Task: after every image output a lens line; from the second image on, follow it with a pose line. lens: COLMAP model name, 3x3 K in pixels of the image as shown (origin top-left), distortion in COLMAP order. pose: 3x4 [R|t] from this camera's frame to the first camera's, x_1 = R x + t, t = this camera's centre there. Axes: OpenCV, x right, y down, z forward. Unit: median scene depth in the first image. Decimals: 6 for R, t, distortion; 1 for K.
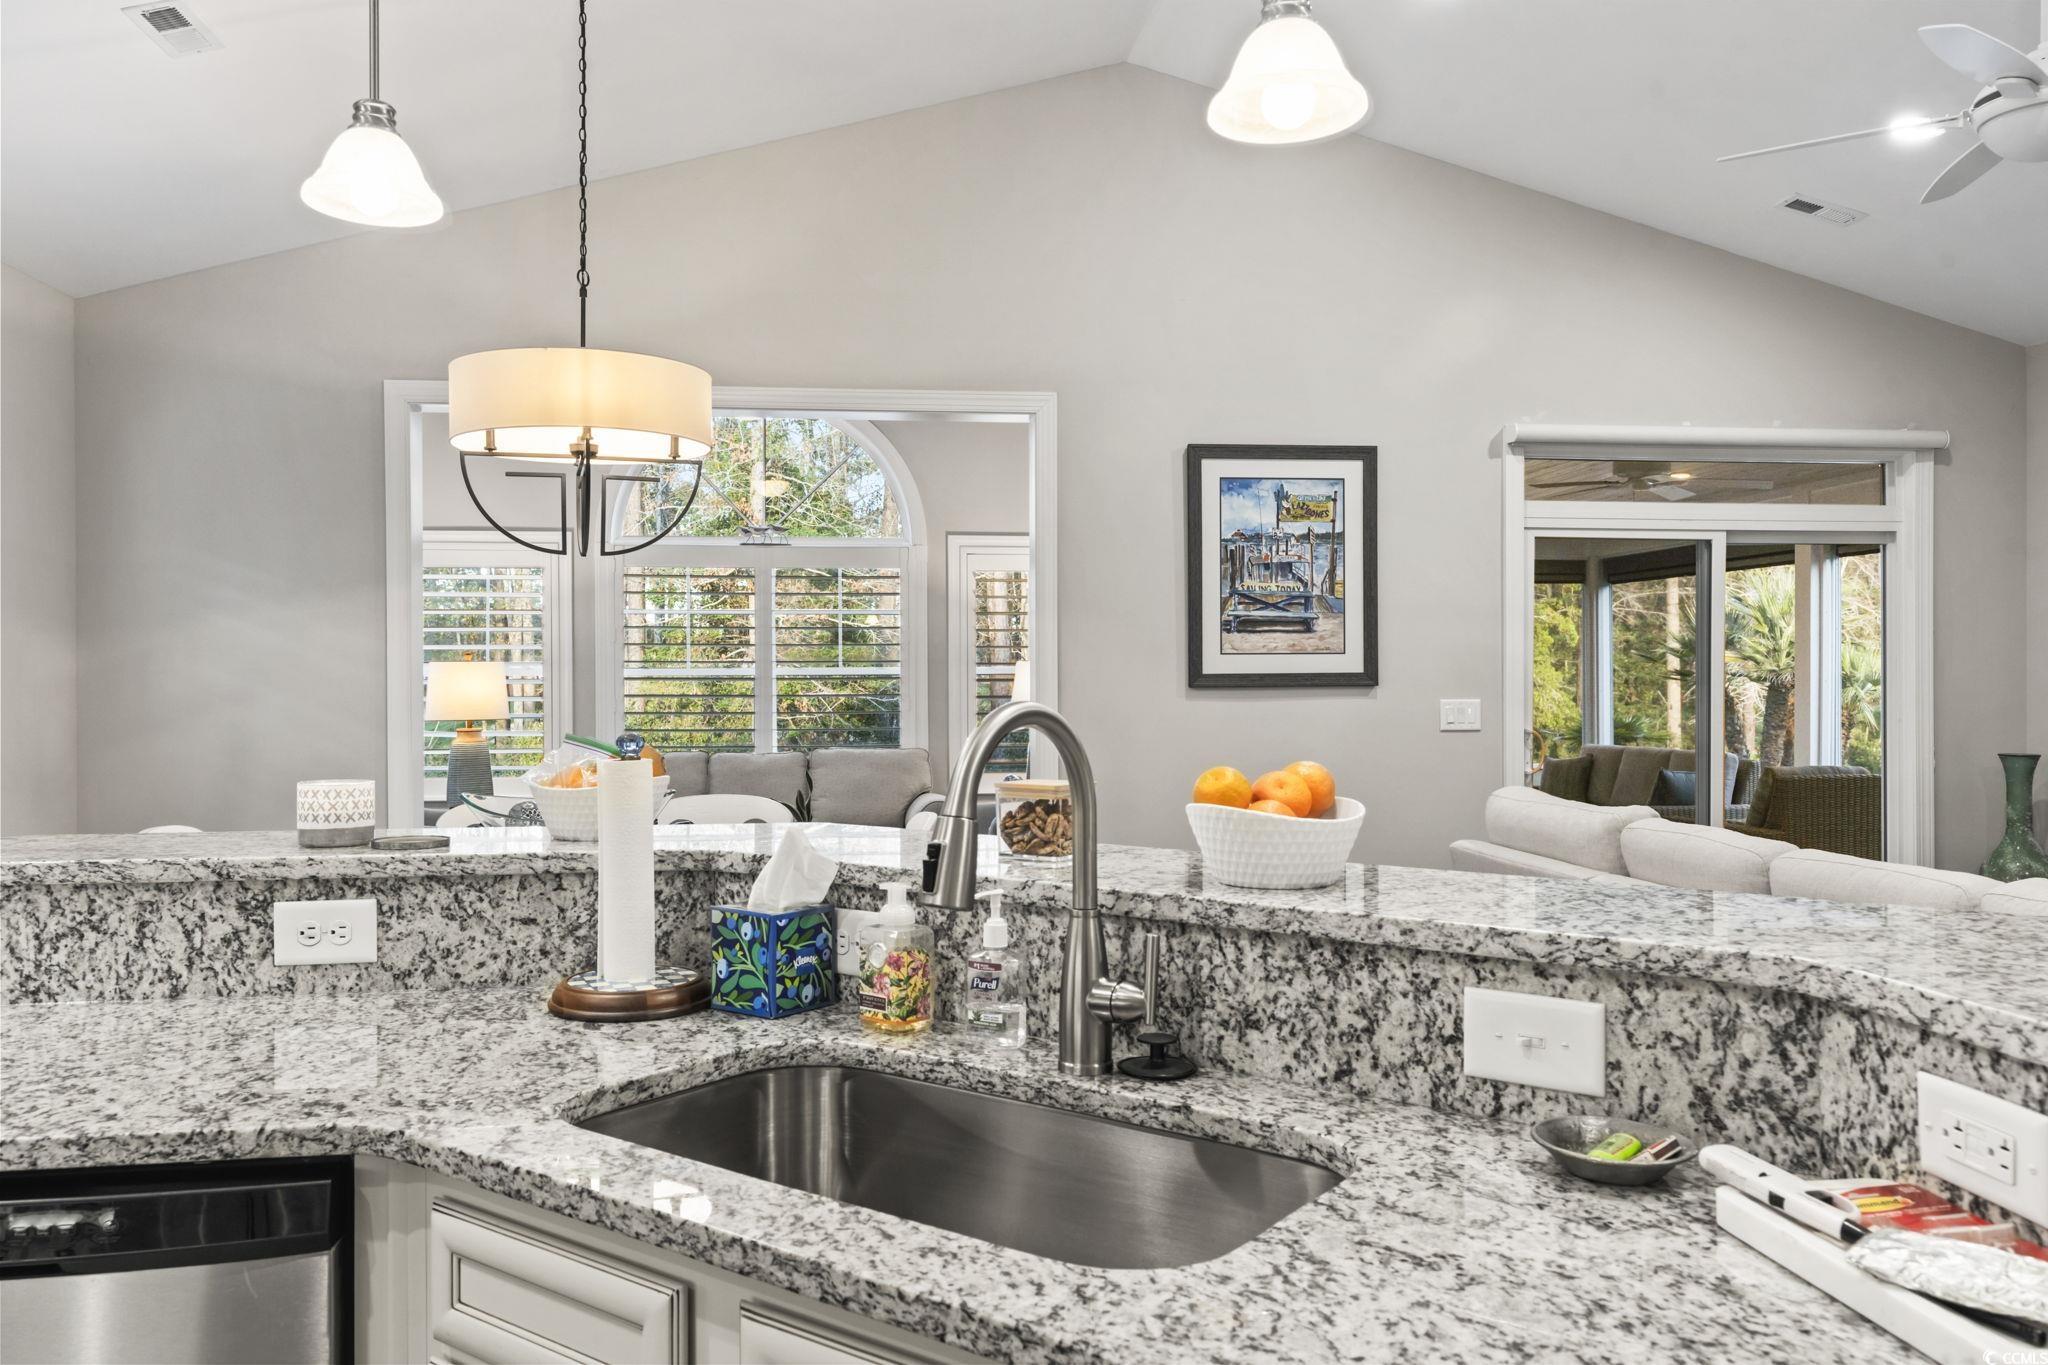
lens RADIAL K [[1475.9, 0, 1024.0], [0, 1475.9, 682.5], [0, 0, 1]] dist [-0.001046, -0.000360]
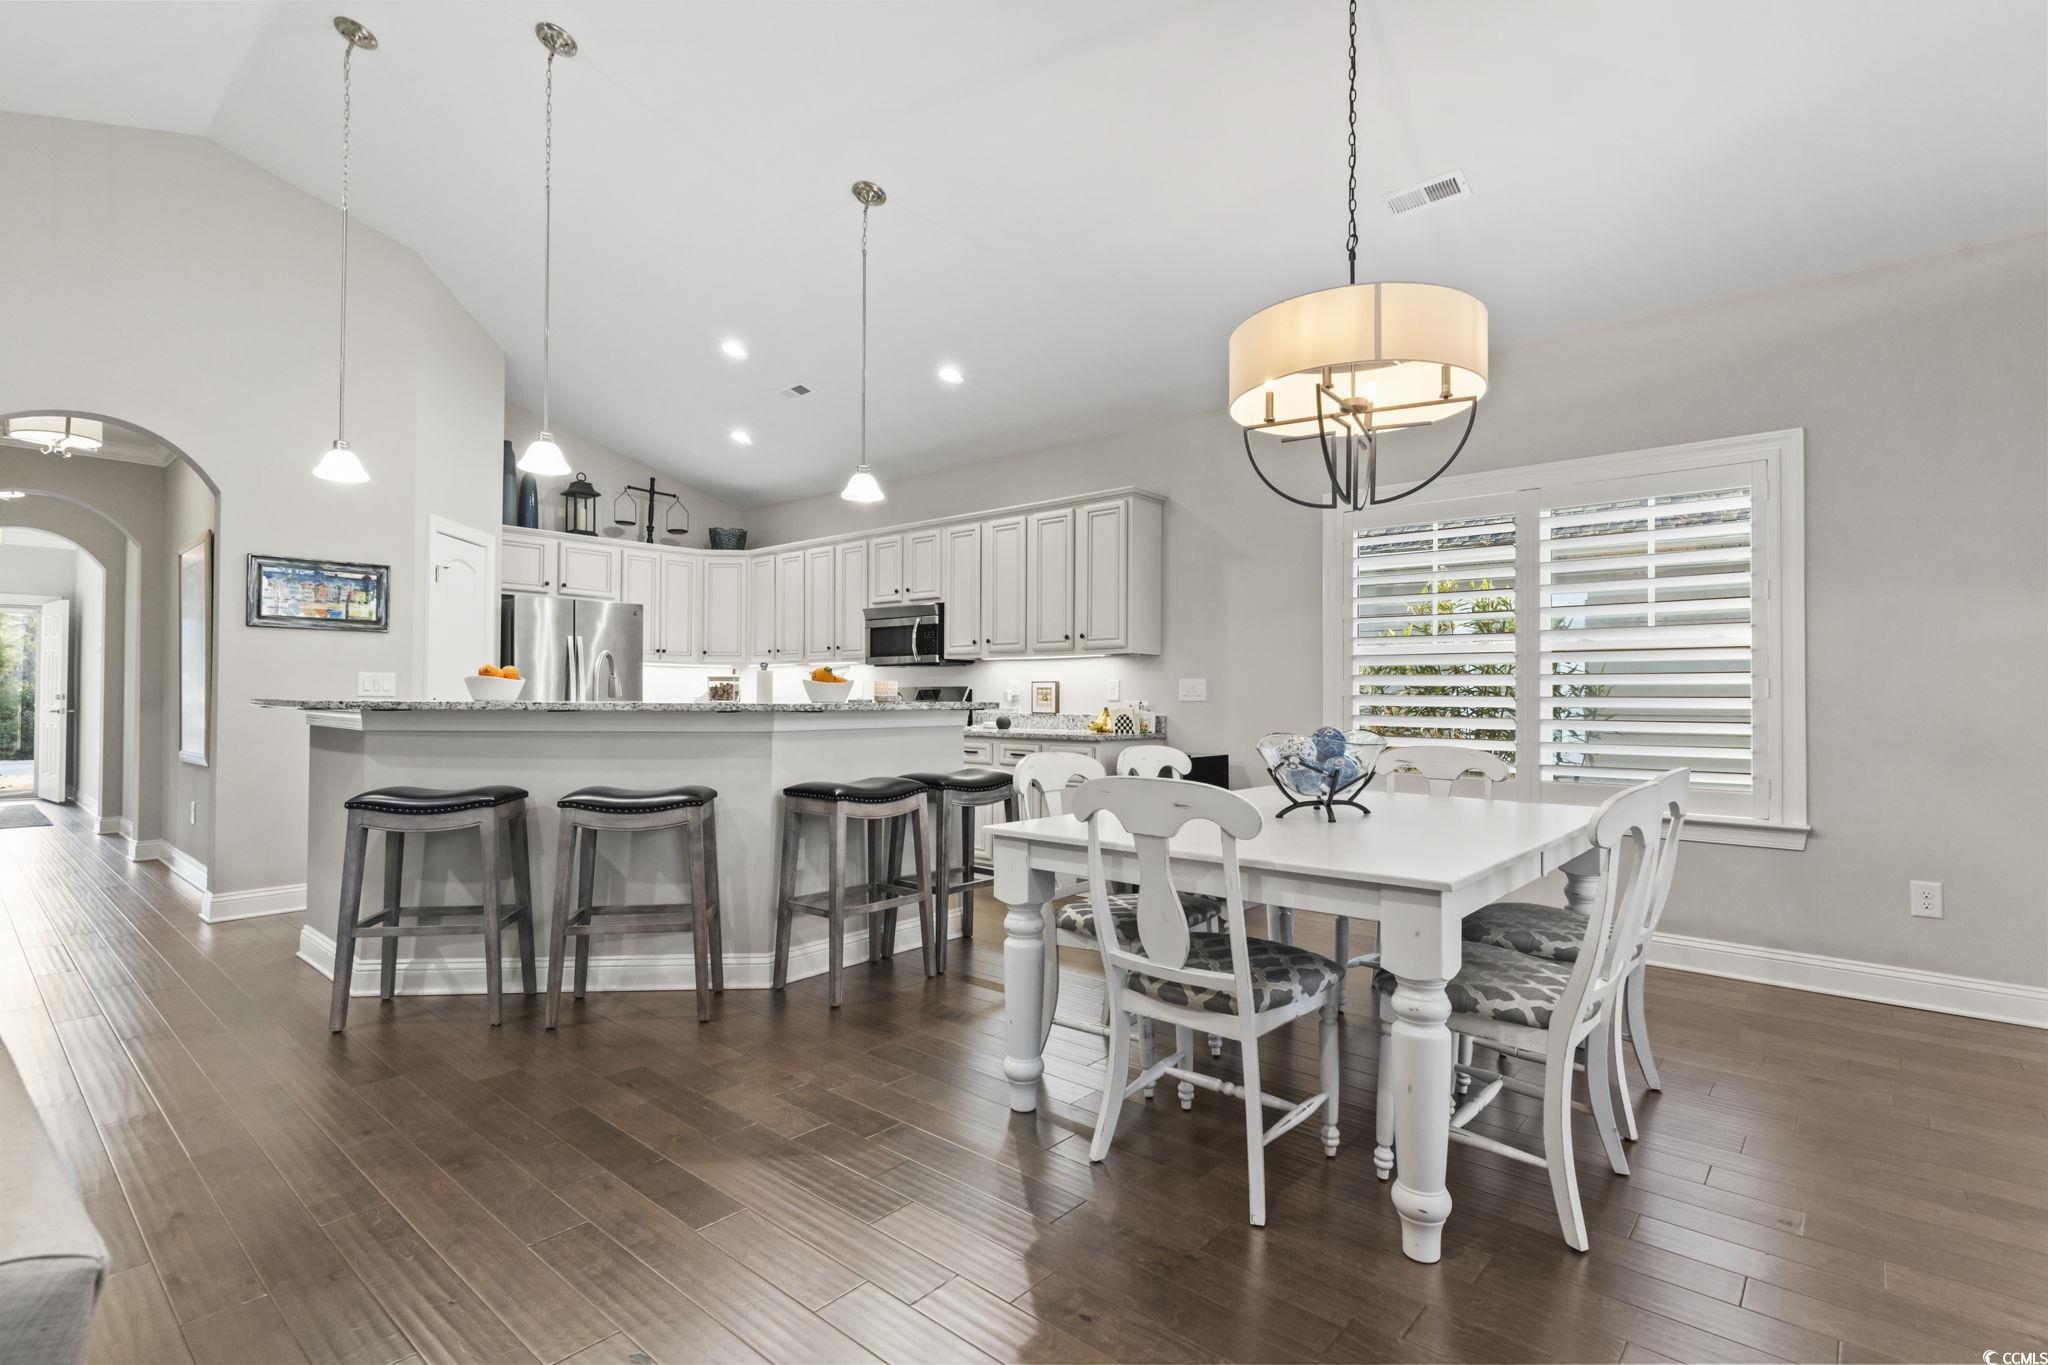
lens RADIAL K [[925.8, 0, 1024.0], [0, 925.8, 682.5], [0, 0, 1]] dist [-0.020202, -0.000524]
pose [[-0.735276, -0.008924, -0.677709, 0.678149], [-0.004921, 0.999957, -0.007828, 0.087132], [0.677750, -0.002420, -0.735289, 2.957090]]
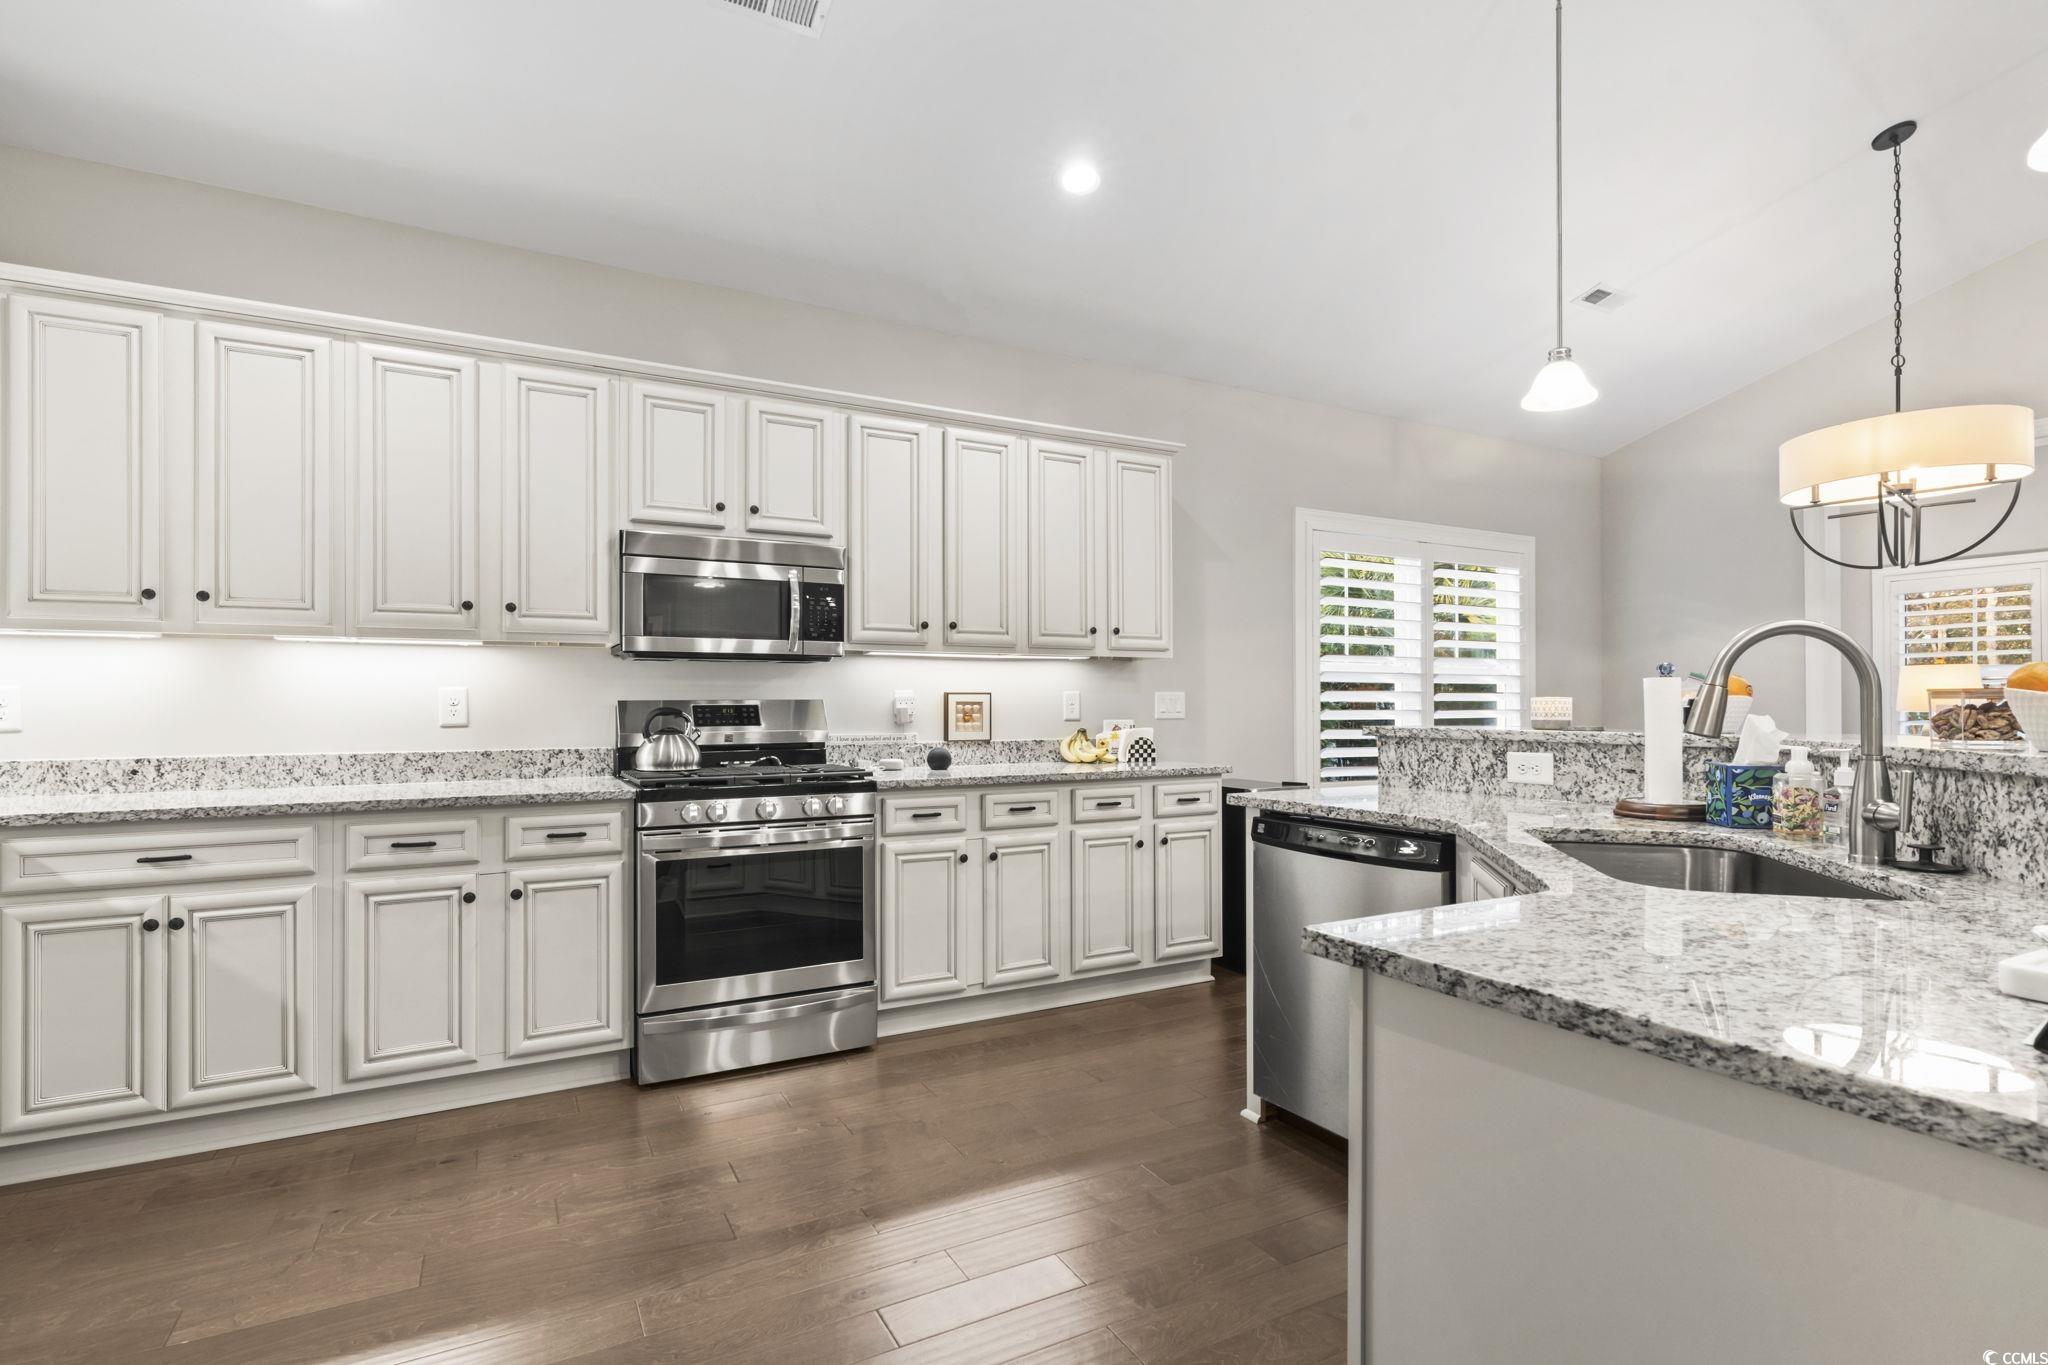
lens RADIAL K [[992.7, 0, 1024.0], [0, 992.7, 682.5], [0, 0, 1]] dist [-0.001790, 0.000135]
pose [[0.361529, -0.021295, -0.932117, 0.555508], [0.000414, 0.999743, -0.022680, 0.084053], [0.932361, 0.007814, 0.361445, -0.140827]]
